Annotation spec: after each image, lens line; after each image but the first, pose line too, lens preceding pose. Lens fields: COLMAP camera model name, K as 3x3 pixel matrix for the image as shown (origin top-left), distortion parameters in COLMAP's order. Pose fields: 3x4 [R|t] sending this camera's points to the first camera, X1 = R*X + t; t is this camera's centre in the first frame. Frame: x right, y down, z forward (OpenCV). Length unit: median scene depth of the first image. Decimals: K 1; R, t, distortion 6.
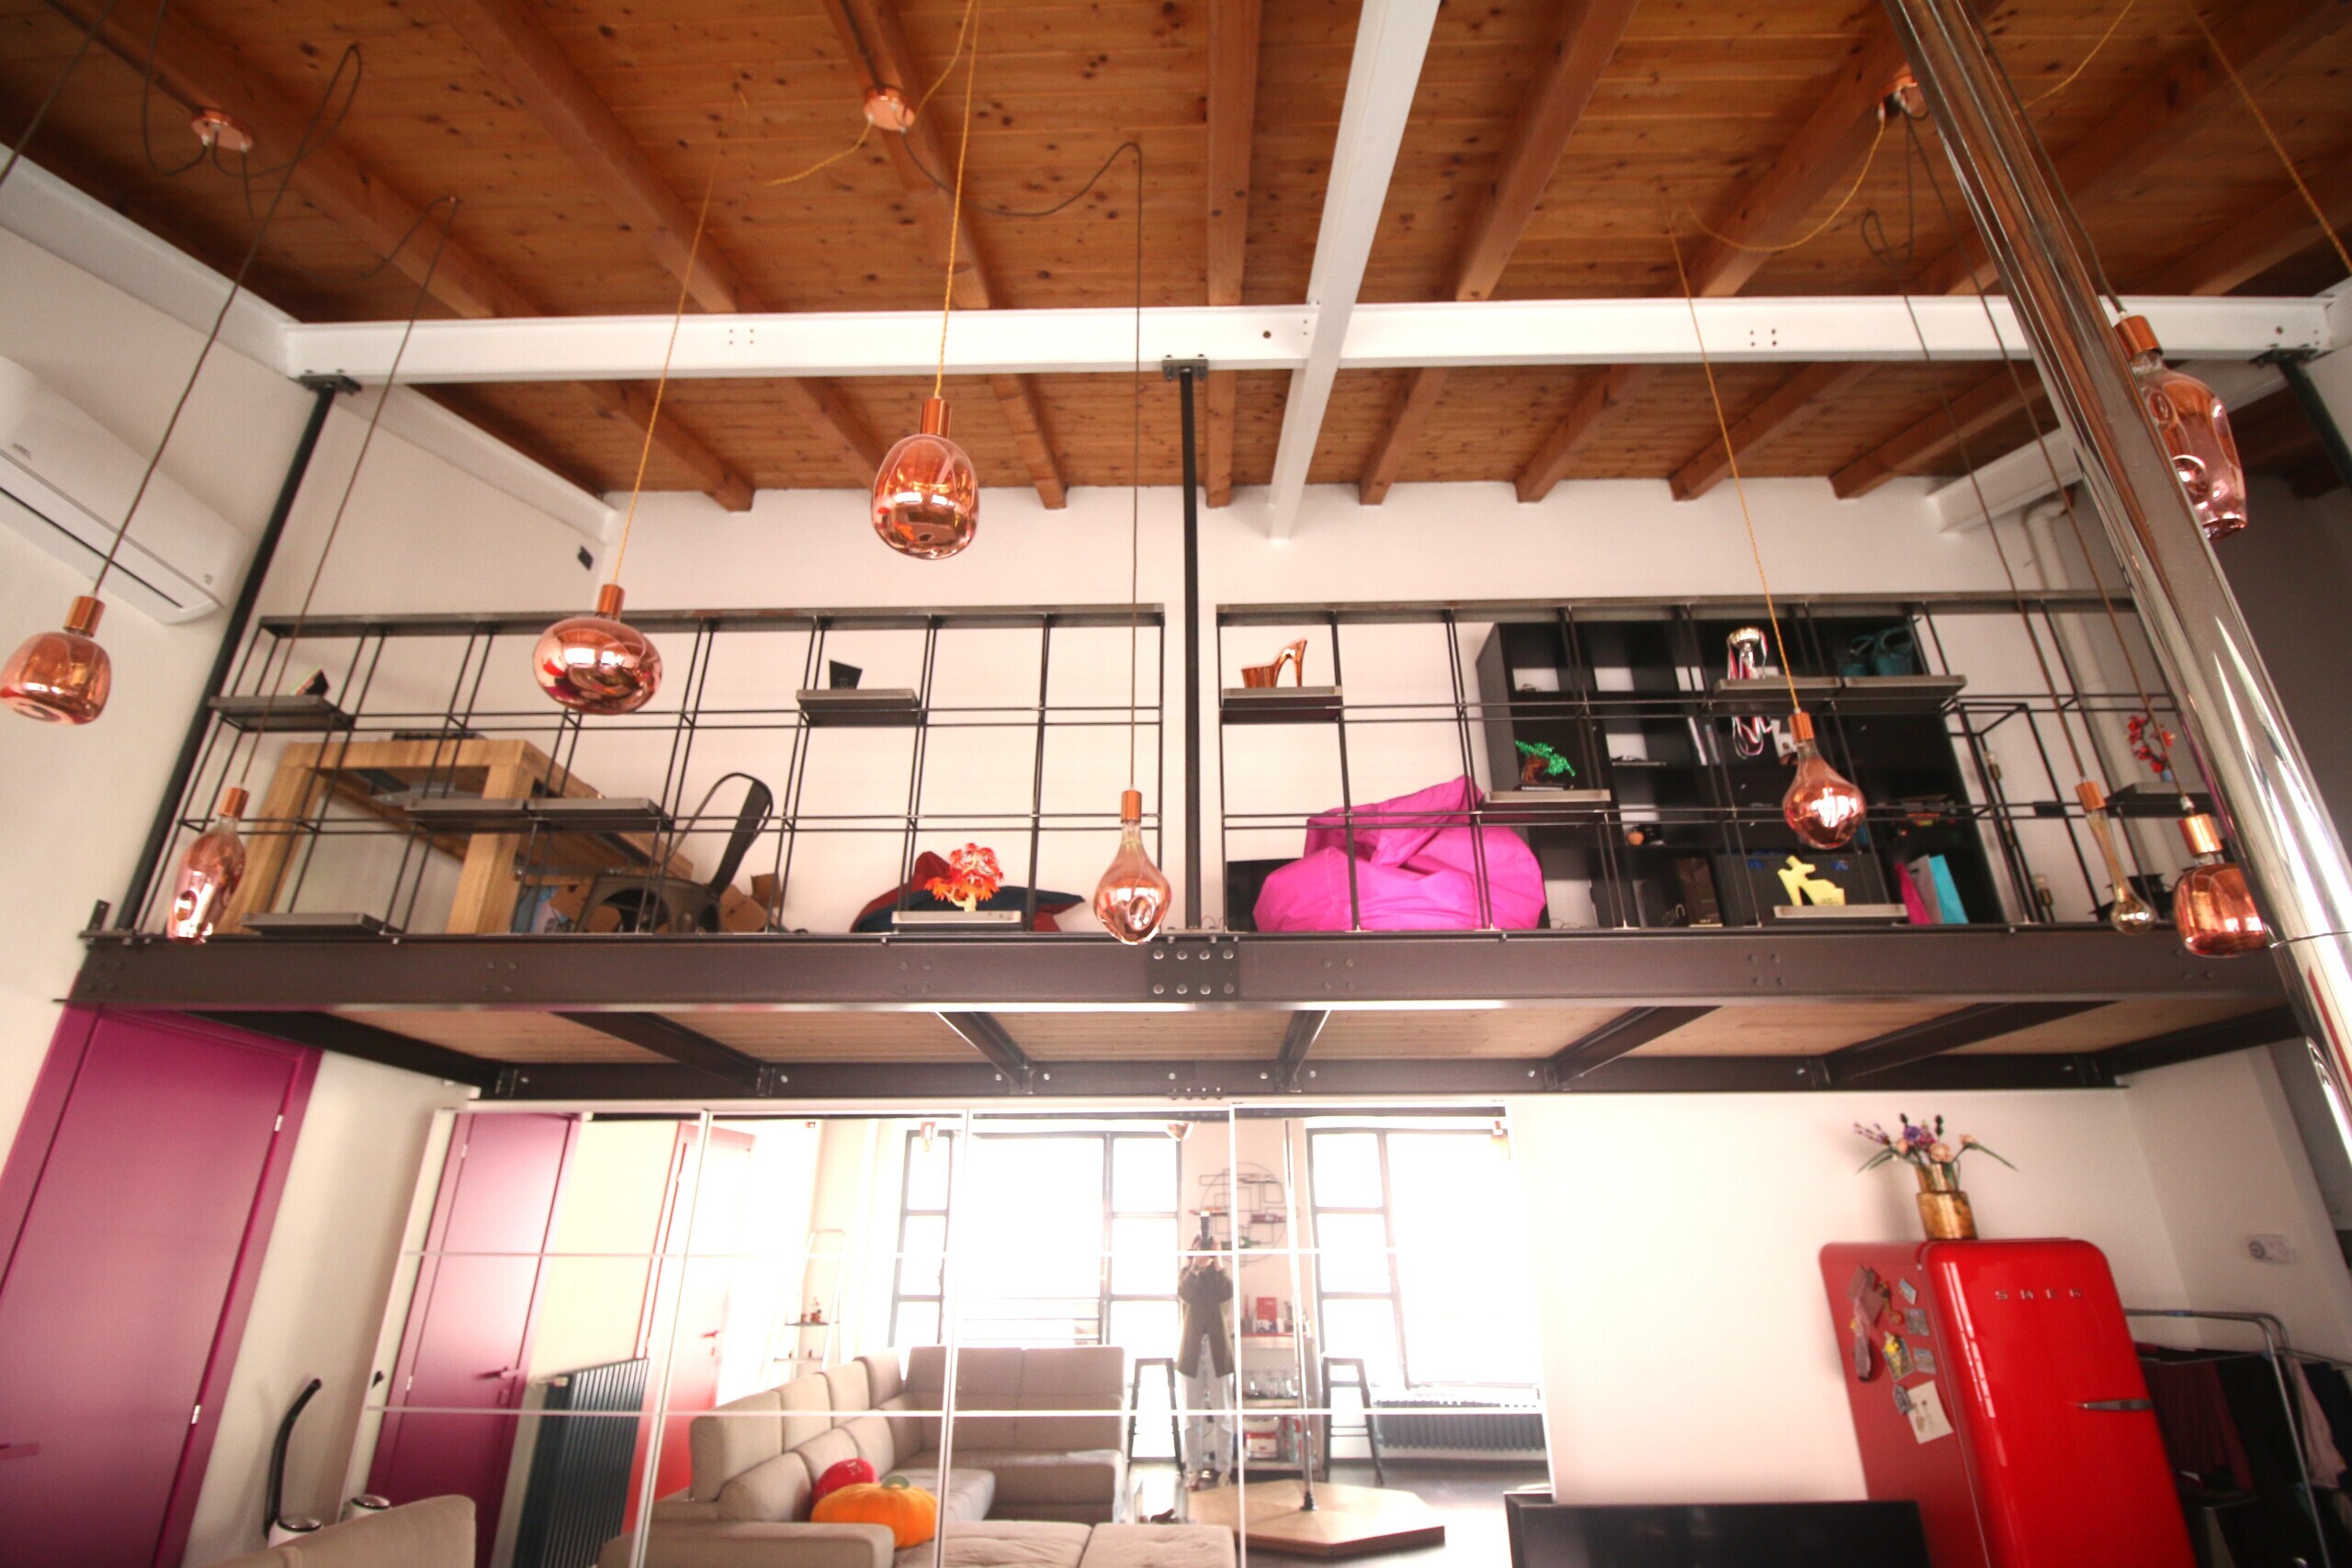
lens RADIAL K [[1085.1, 0, 1178.2], [0, 1085.1, 787.3], [0, 0, 1]] dist [-0.001857, -0.011242]
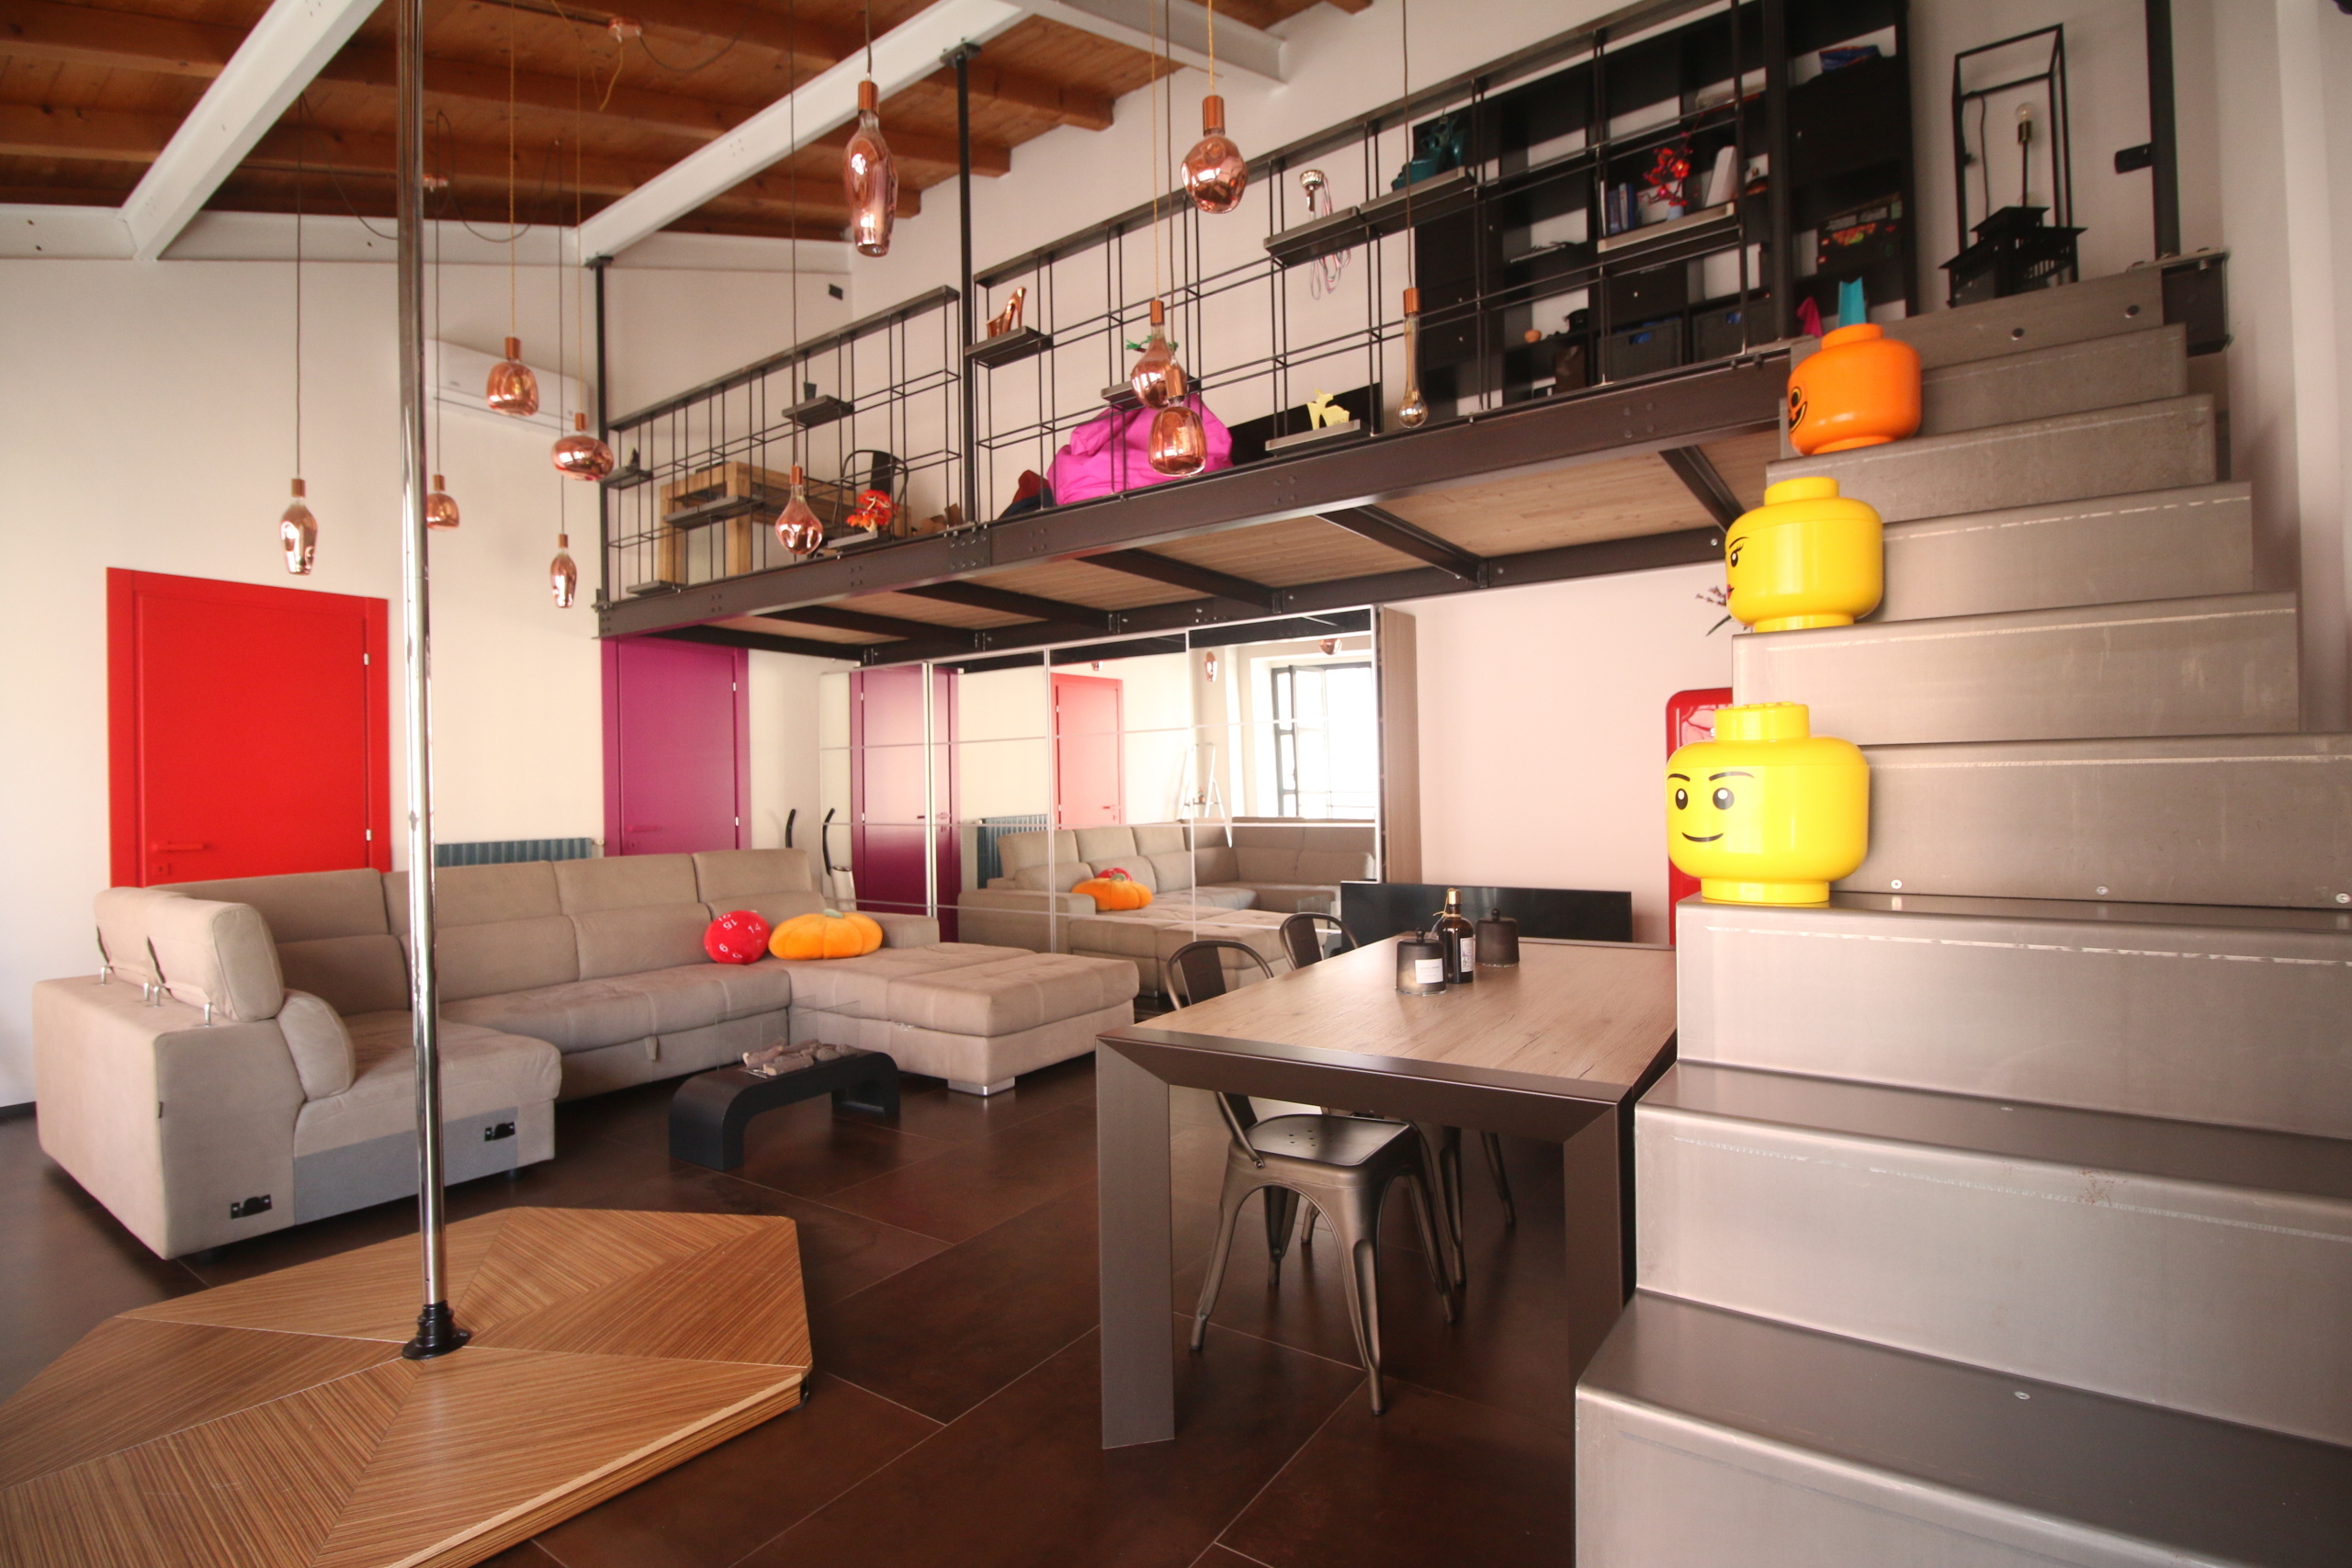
lens RADIAL K [[1085.1, 0, 1179.8], [0, 1085.1, 788.9], [0, 0, 1]] dist [-0.001857, -0.011242]
pose [[0.830629, -0.013493, -0.556663, 0.883214], [0.234253, 0.915405, 0.327353, 0.032521], [0.505155, -0.402308, 0.763522, -0.145490]]
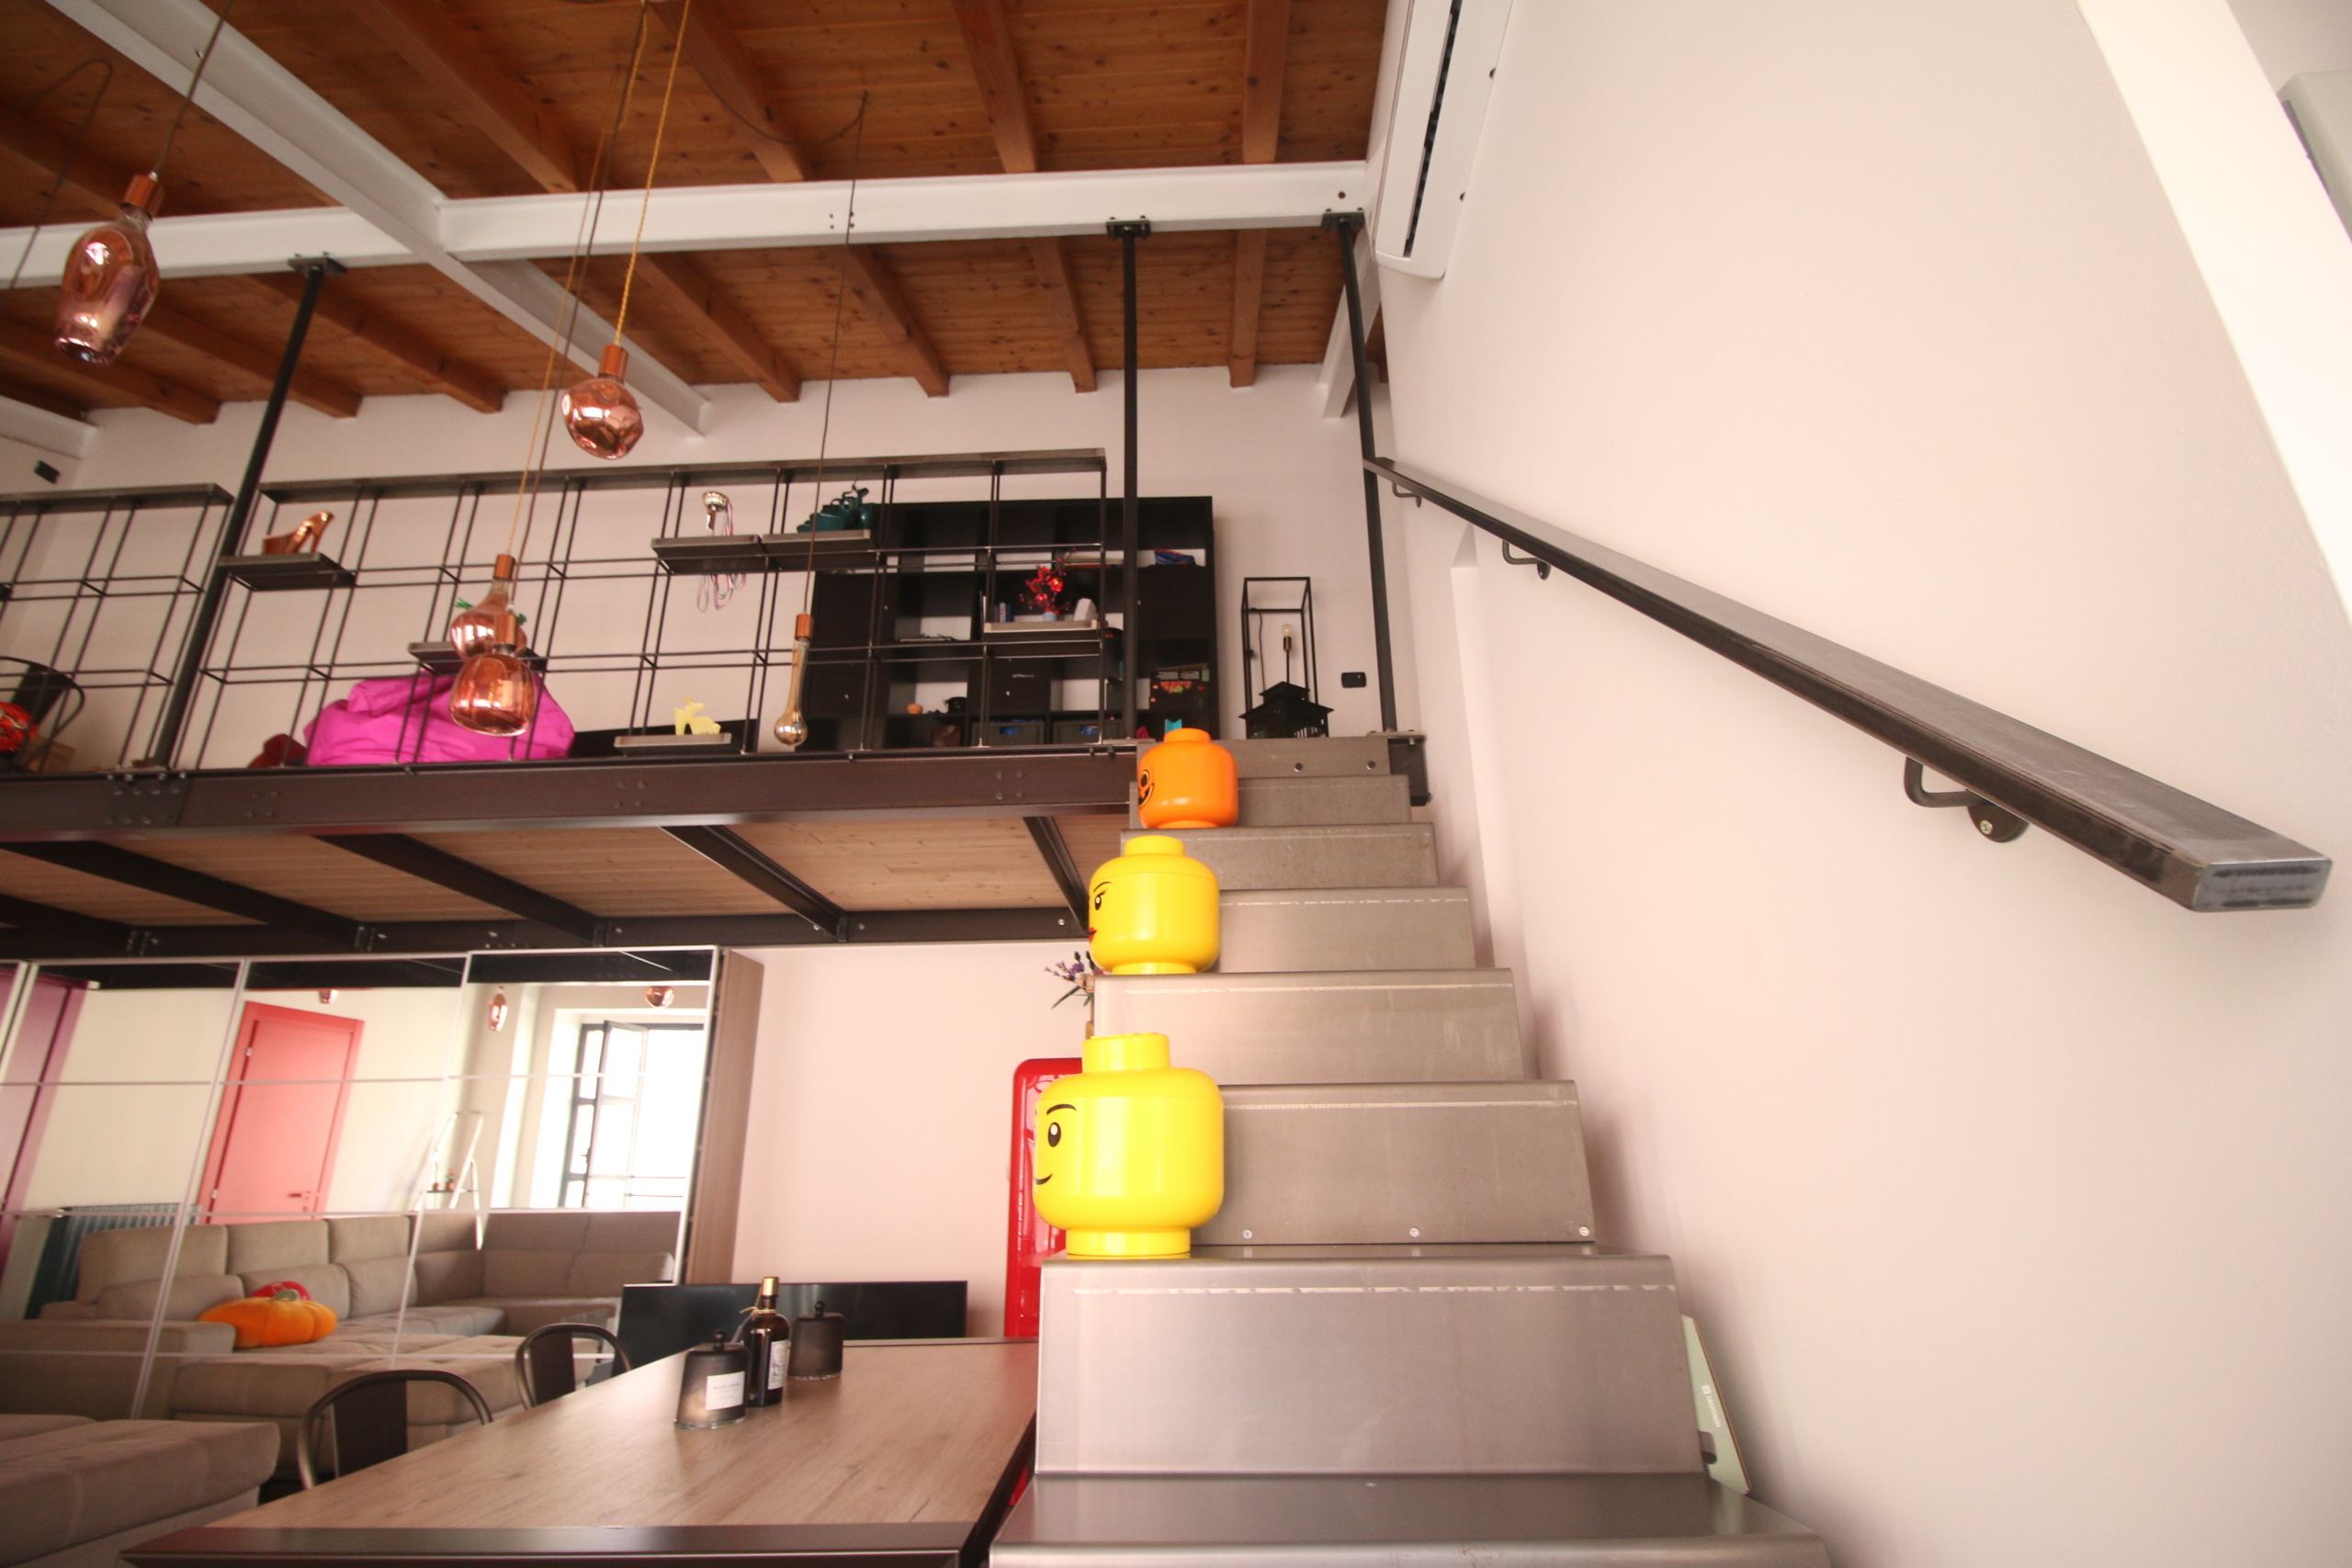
lens RADIAL K [[1085.1, 0, 1179.3], [0, 1085.1, 787.7], [0, 0, 1]] dist [-0.001857, -0.011242]
pose [[0.999862, -0.015566, -0.005745, 0.859568], [0.015902, 0.997825, 0.063968, 0.075630], [0.004737, -0.064051, 0.997935, -0.093881]]
